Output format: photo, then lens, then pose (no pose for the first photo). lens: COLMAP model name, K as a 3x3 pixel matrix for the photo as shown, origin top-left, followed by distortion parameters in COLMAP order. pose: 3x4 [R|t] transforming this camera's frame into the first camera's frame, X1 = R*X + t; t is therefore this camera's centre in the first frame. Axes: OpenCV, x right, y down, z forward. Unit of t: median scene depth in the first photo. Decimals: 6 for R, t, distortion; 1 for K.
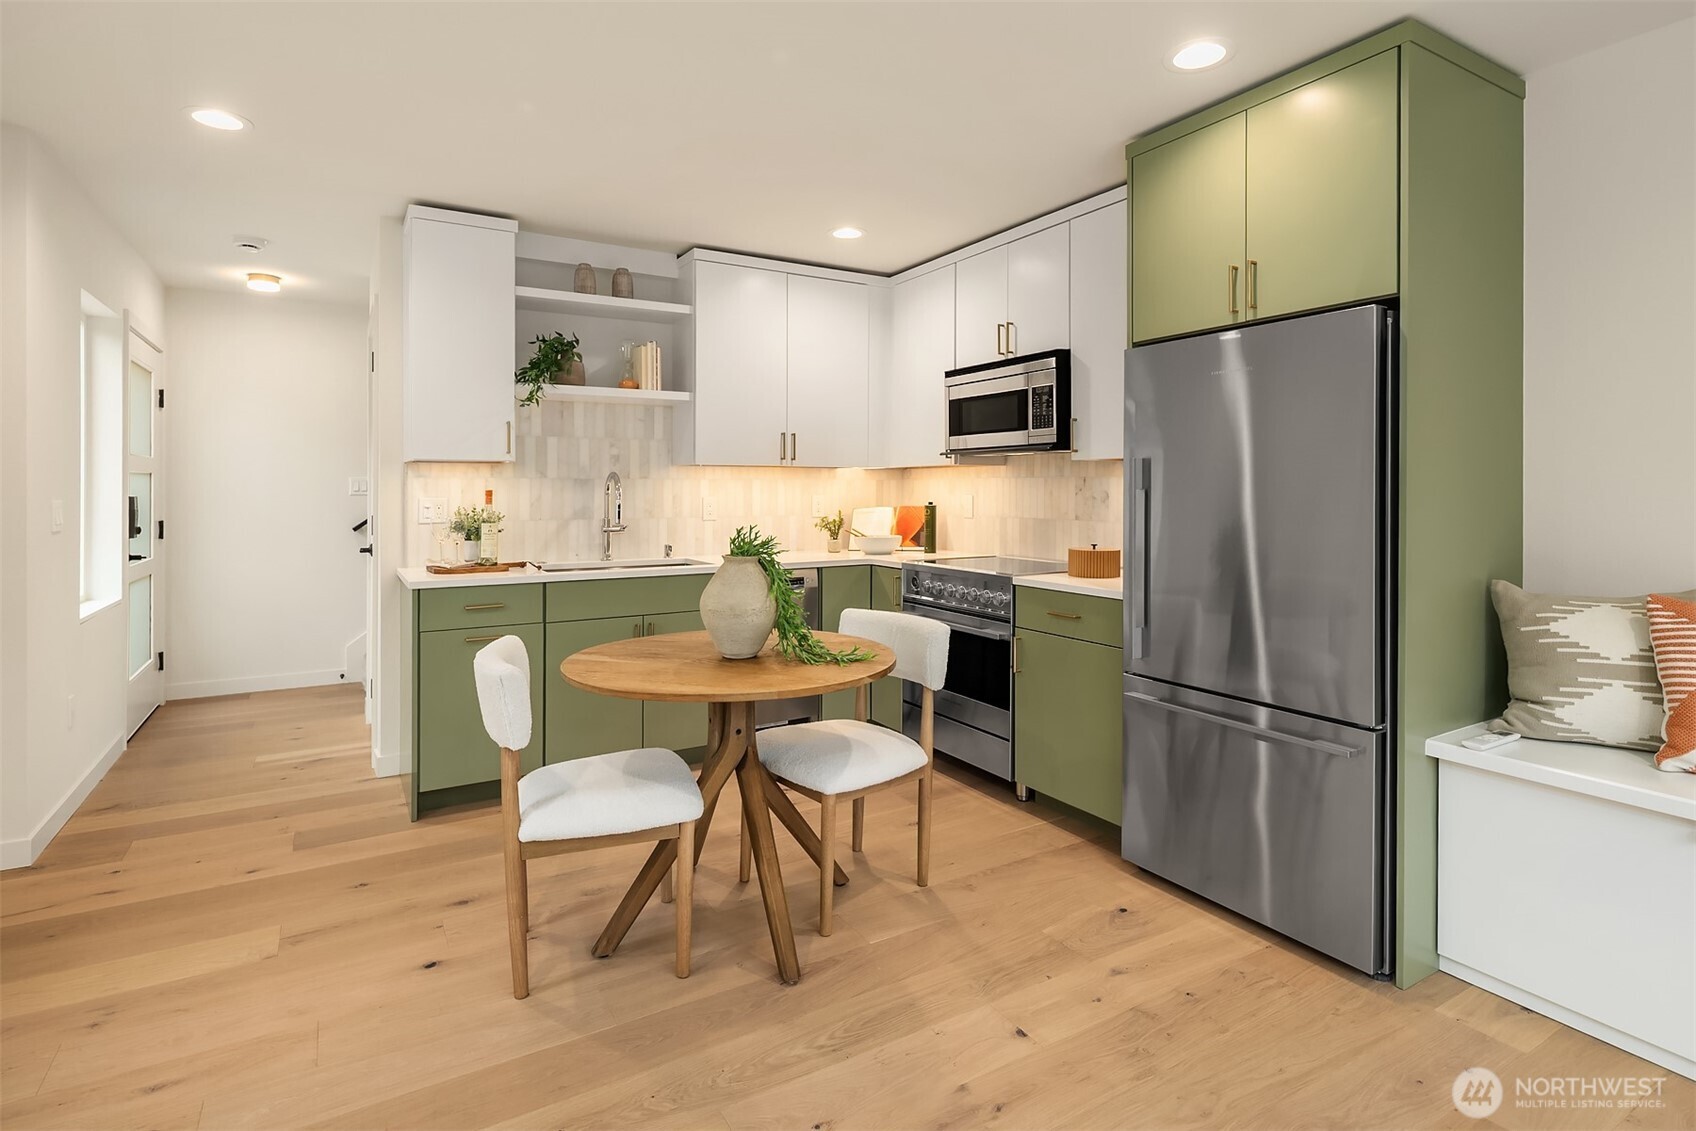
lens RADIAL K [[847.6, 0, 843.8], [0, 847.6, 496.8], [0, 0, 1]] dist [-0.000794, -0.000490]
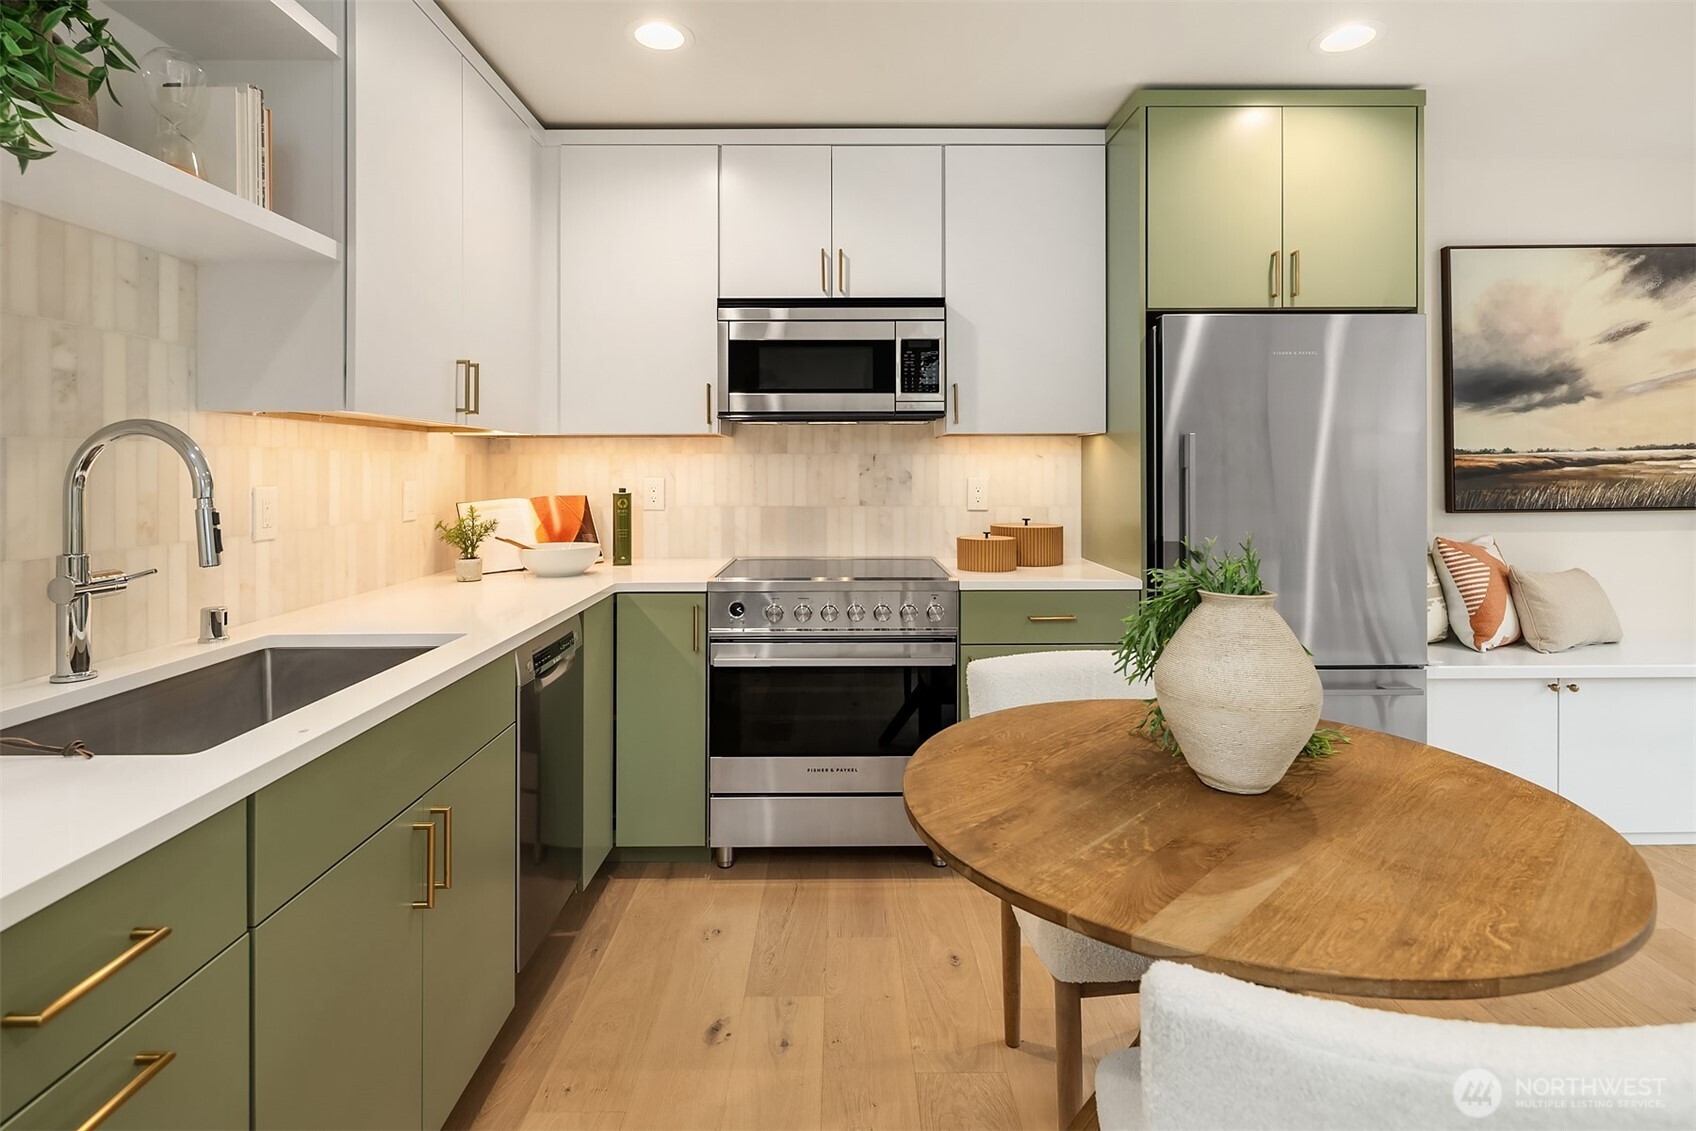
lens RADIAL K [[827.8, 0, 844.0], [0, 827.8, 468.4], [0, 0, 1]] dist [0.001067, -0.000537]
pose [[0.499547, -0.000320, 0.866287, -0.420396], [0.010463, 0.999929, -0.005664, -0.004576], [-0.866224, 0.011894, 0.499515, 0.589340]]
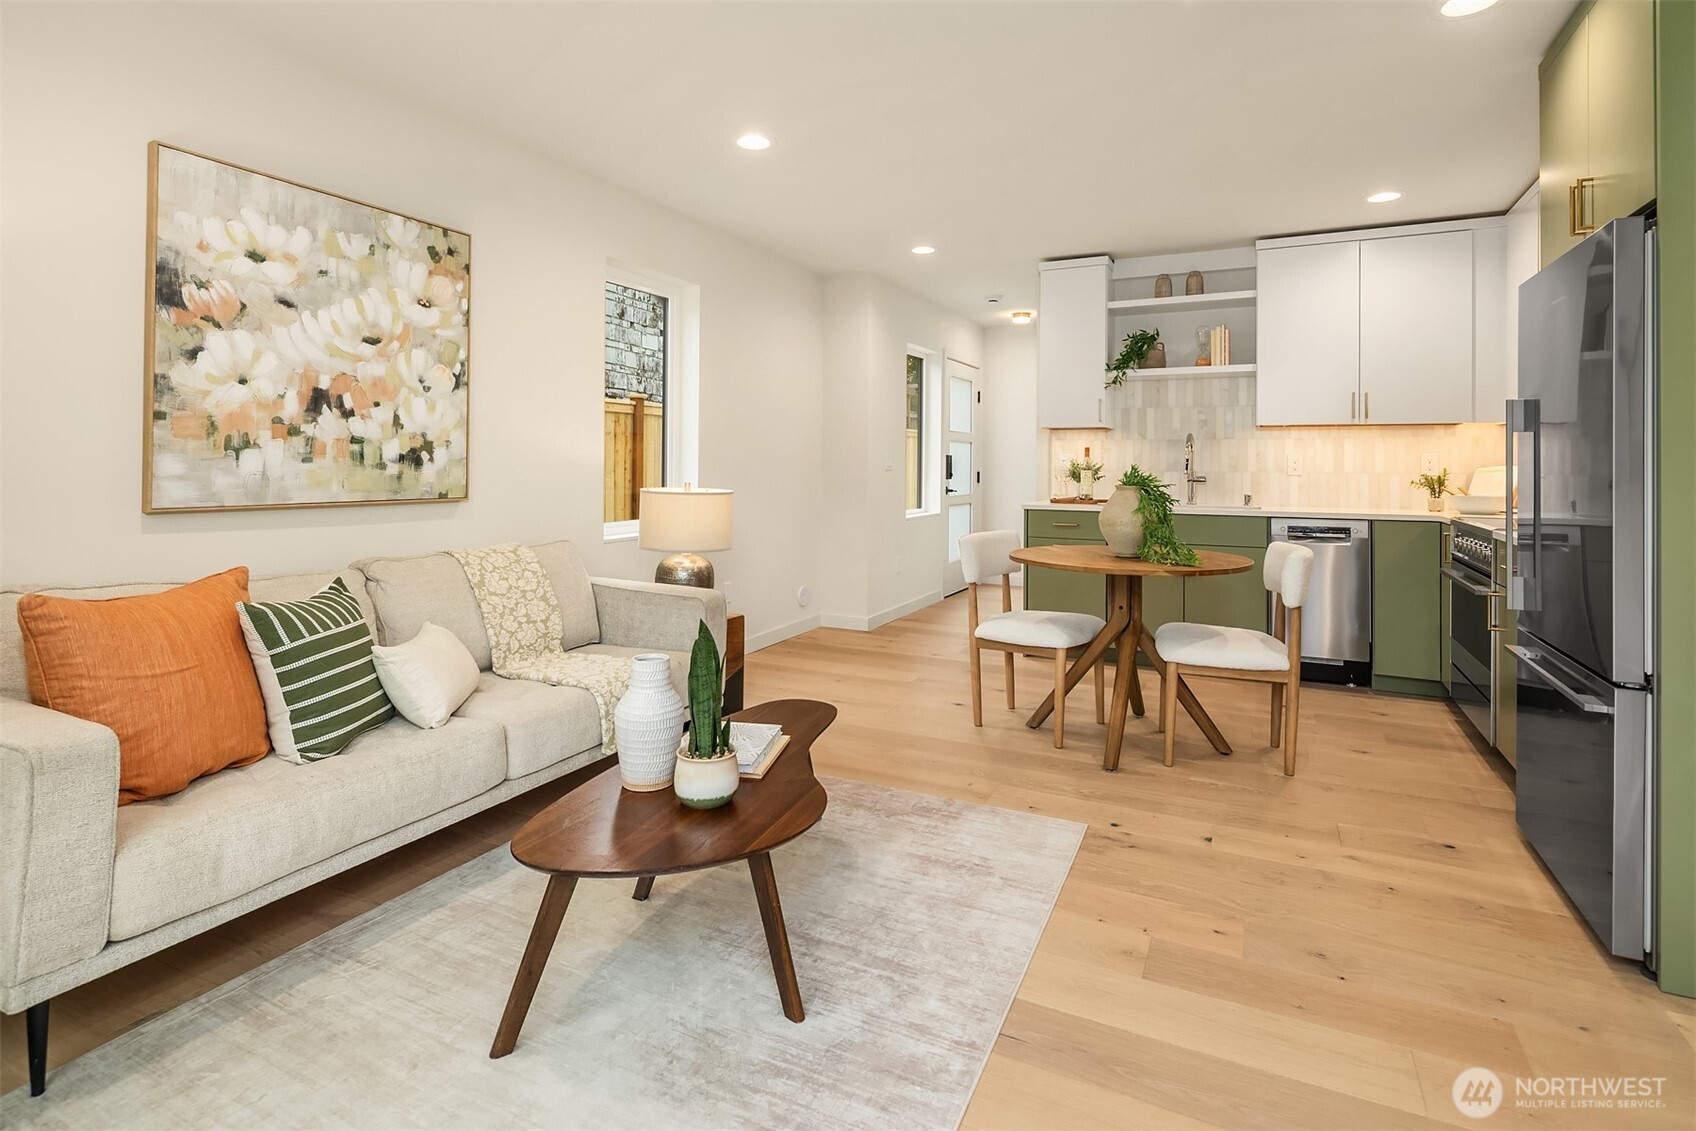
lens RADIAL K [[819.2, 0, 825.1], [0, 819.2, 452.2], [0, 0, 1]] dist [0.002523, -0.006611]
pose [[0.525363, -0.008149, -0.850839, 0.485338], [-0.014508, 0.999723, -0.018533, 0.029402], [0.850754, 0.022081, 0.525100, -0.096347]]
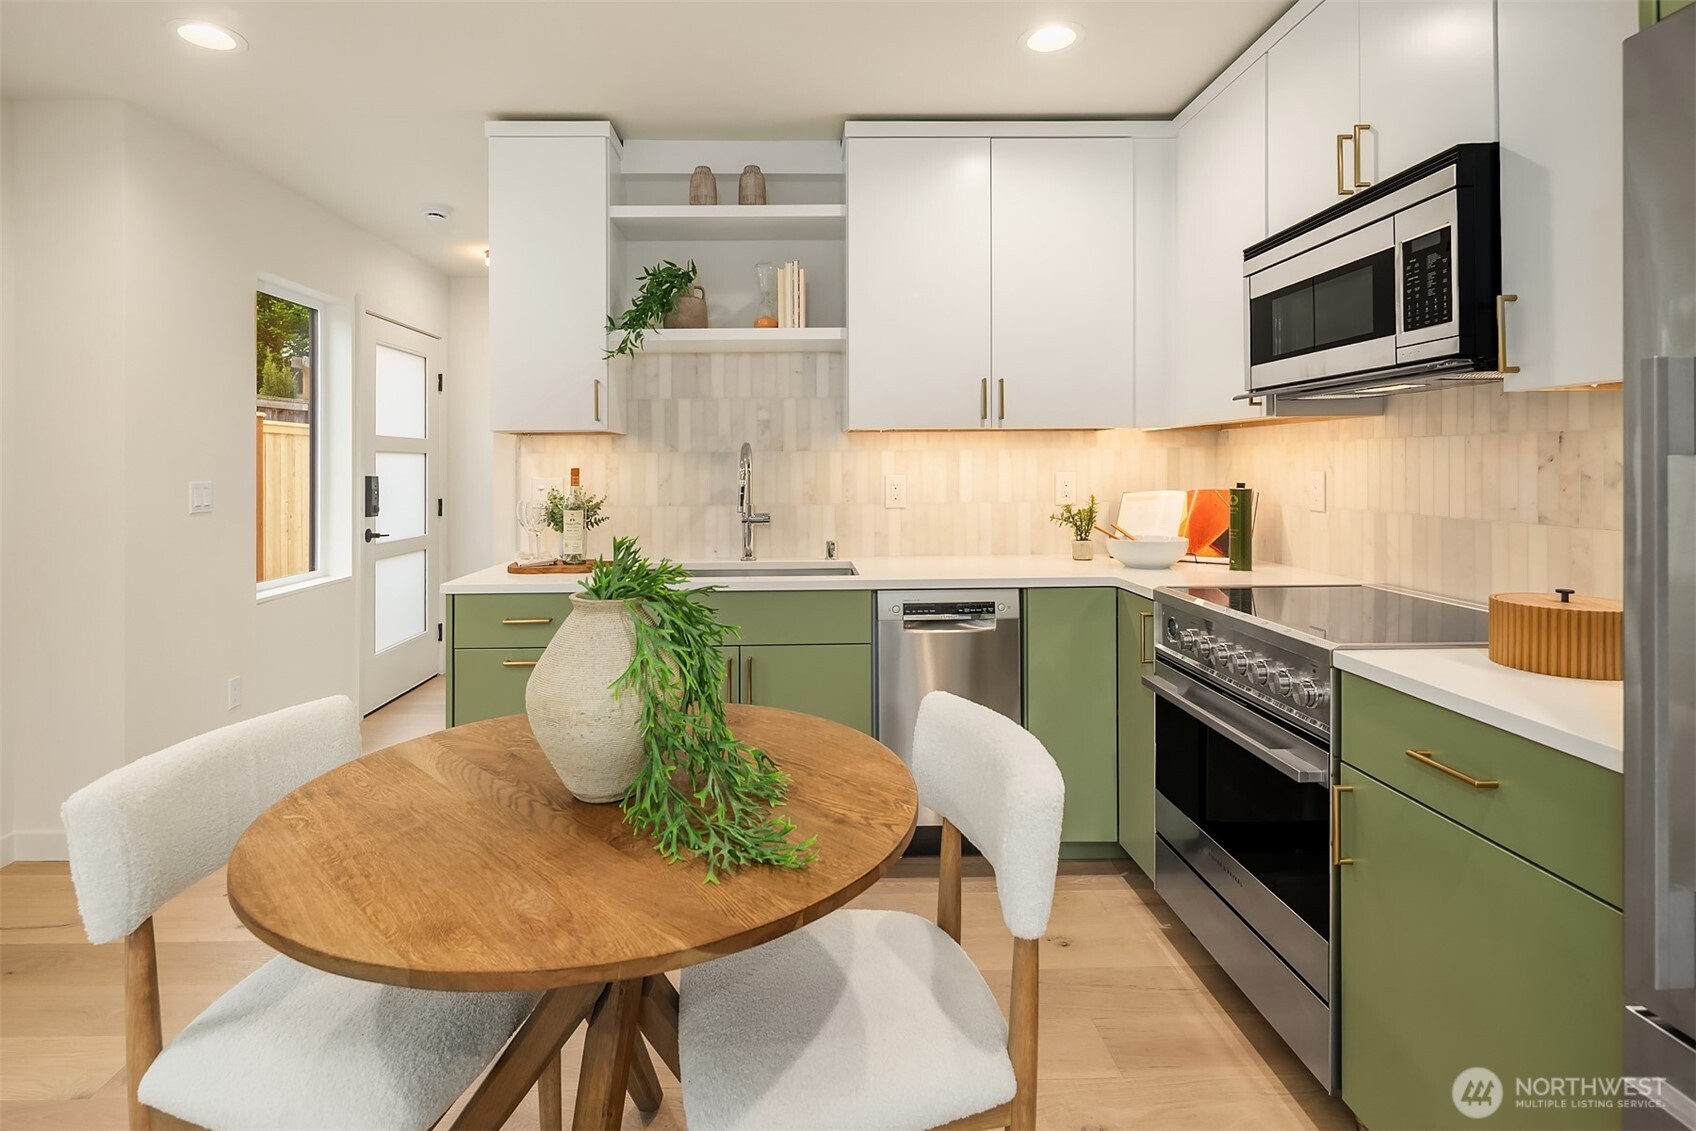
lens RADIAL K [[854.9, 0, 813.5], [0, 854.9, 467.8], [0, 0, 1]] dist [-0.000883, -0.000421]
pose [[0.874106, -0.006613, -0.485690, 0.147665], [0.003888, 0.999971, -0.006618, -0.001990], [0.485720, 0.003897, 0.874106, 0.380041]]
